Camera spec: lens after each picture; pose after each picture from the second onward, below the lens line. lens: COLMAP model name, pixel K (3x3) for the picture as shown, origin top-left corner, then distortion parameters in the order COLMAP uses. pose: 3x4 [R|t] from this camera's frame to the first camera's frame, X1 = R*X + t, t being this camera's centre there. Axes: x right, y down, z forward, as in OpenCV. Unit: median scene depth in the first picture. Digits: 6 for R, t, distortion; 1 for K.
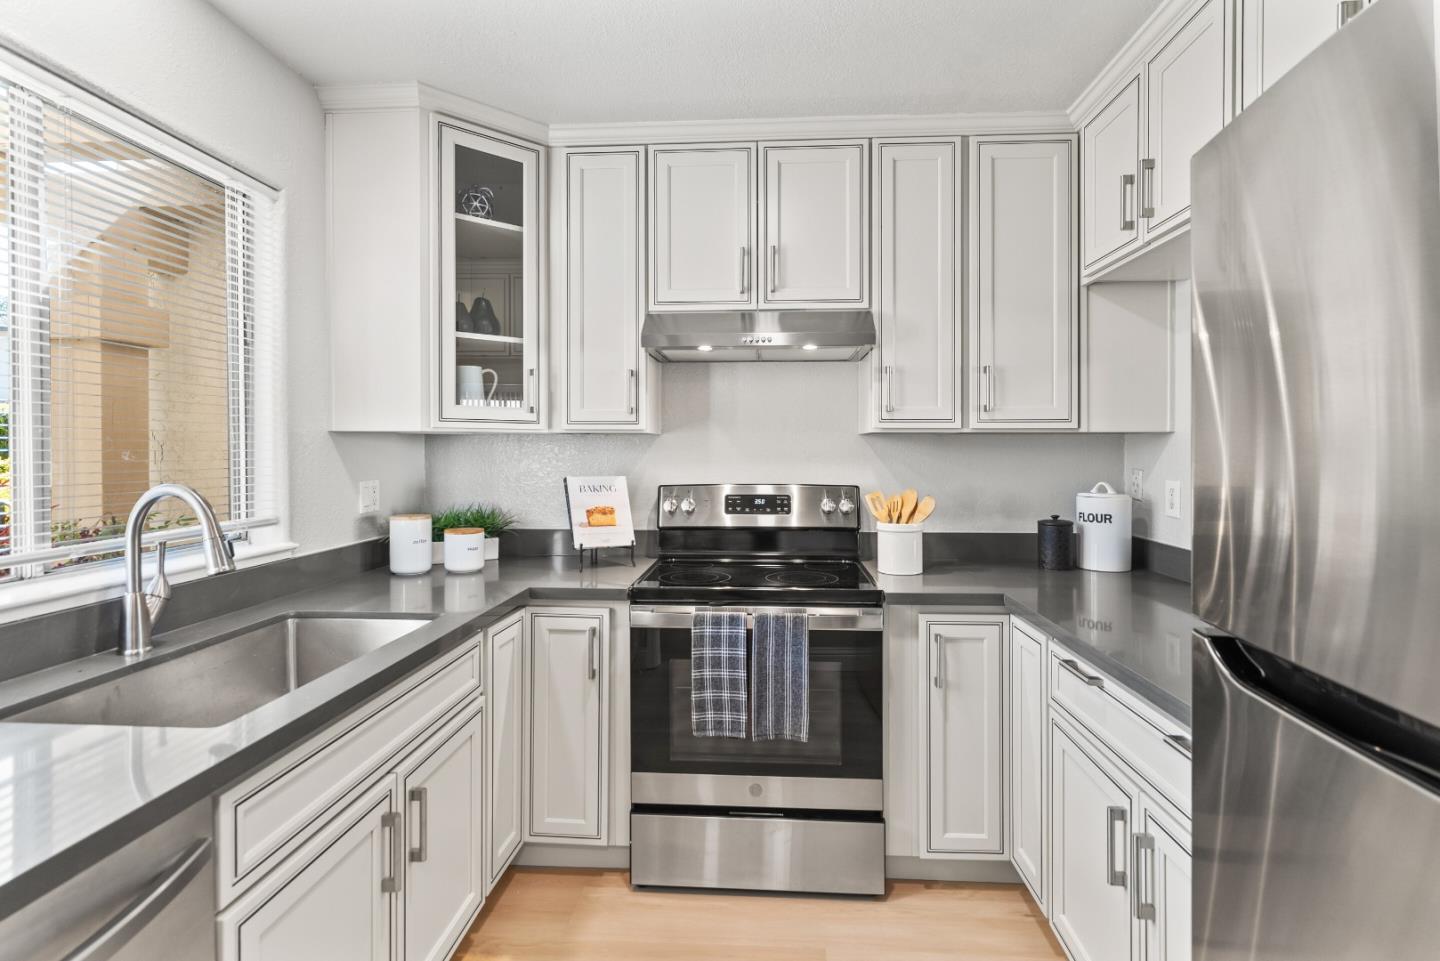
lens RADIAL K [[710.9, 0, 721.9], [0, 710.9, 449.3], [0, 0, 1]] dist [0.000537, 0.000309]
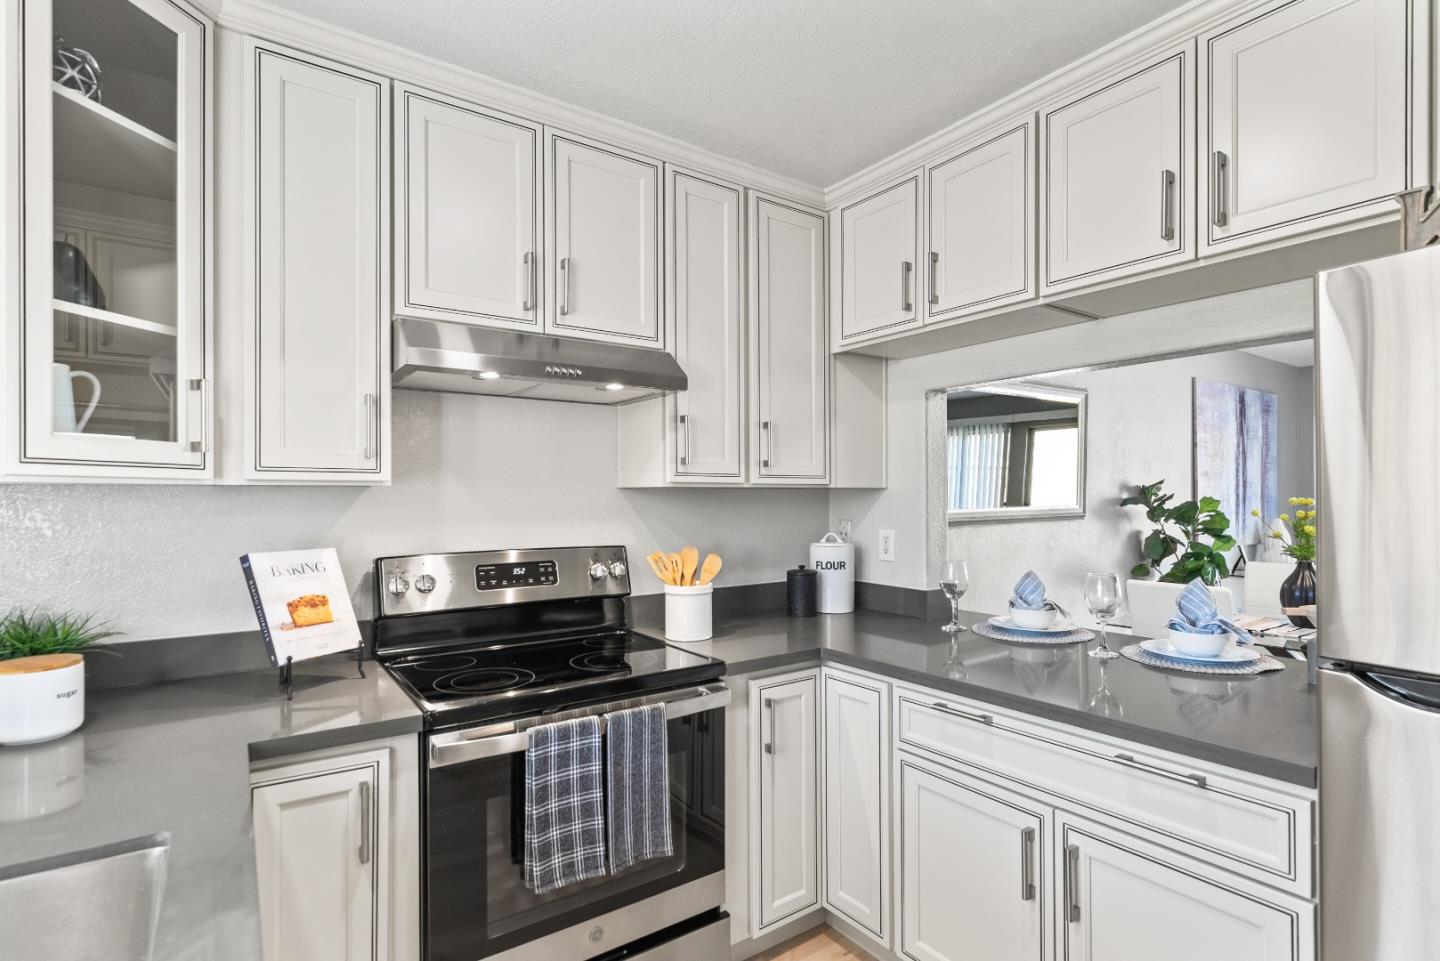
lens RADIAL K [[718.1, 0, 720.1], [0, 718.1, 490.6], [0, 0, 1]] dist [-0.000250, -0.000354]
pose [[0.775556, 0.001224, 0.631278, -0.315199], [0.002335, 0.999986, -0.004808, -0.014618], [-0.631274, 0.005203, 0.775542, 0.250593]]
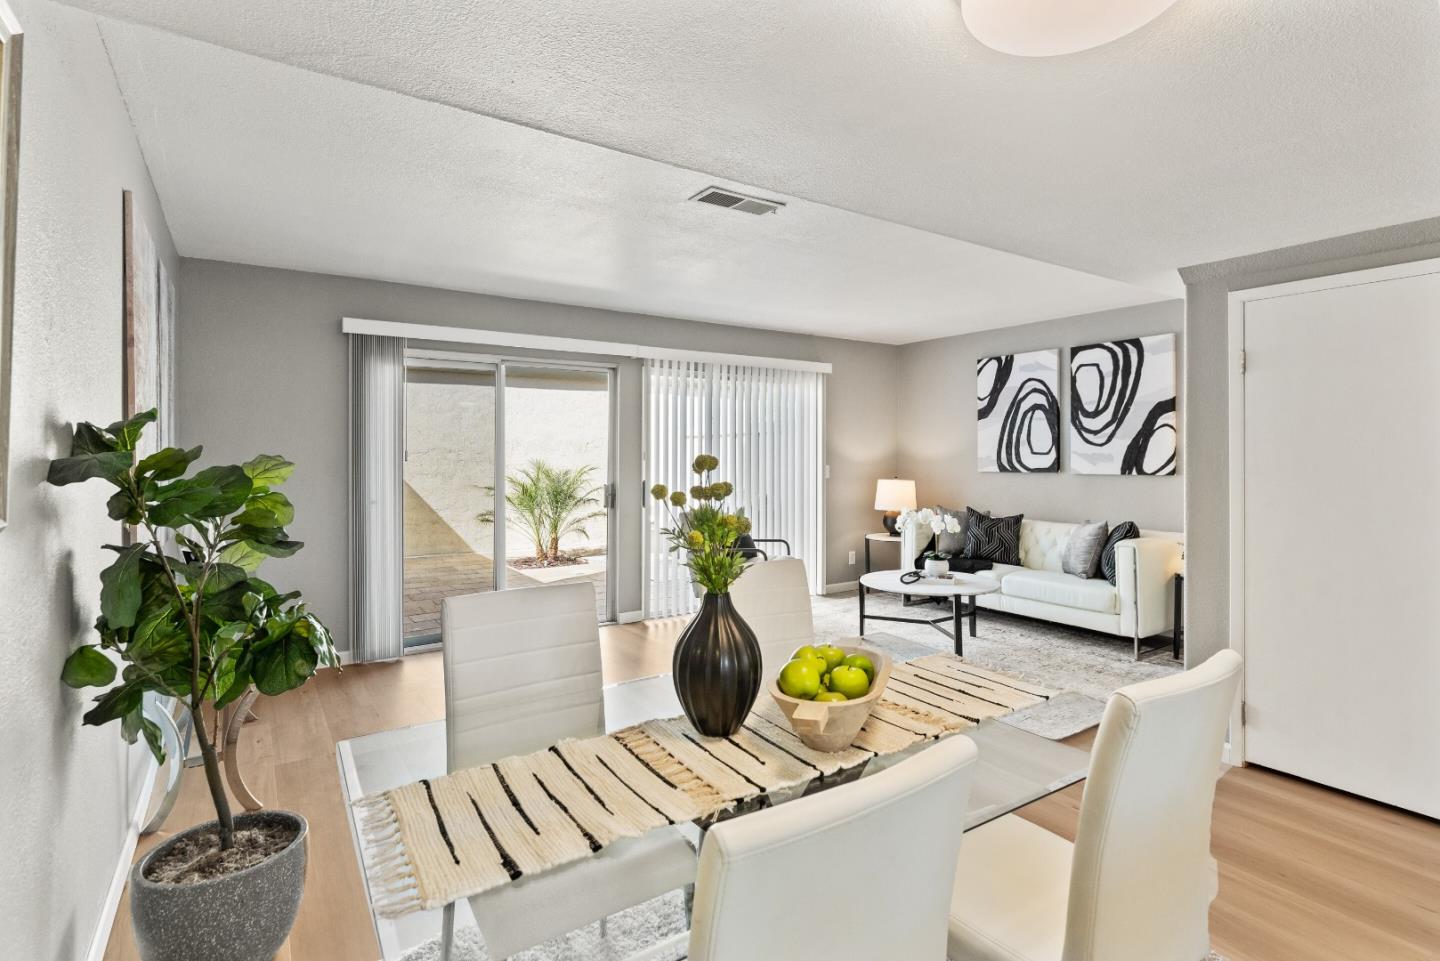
lens RADIAL K [[710.9, 0, 721.9], [0, 710.9, 449.3], [0, 0, 1]] dist [0.000537, 0.000309]
pose [[-0.616104, 0.009089, 0.787612, 0.864834], [0.002452, 0.999951, -0.009621, -0.003169], [-0.787661, -0.003996, -0.616096, 0.952657]]
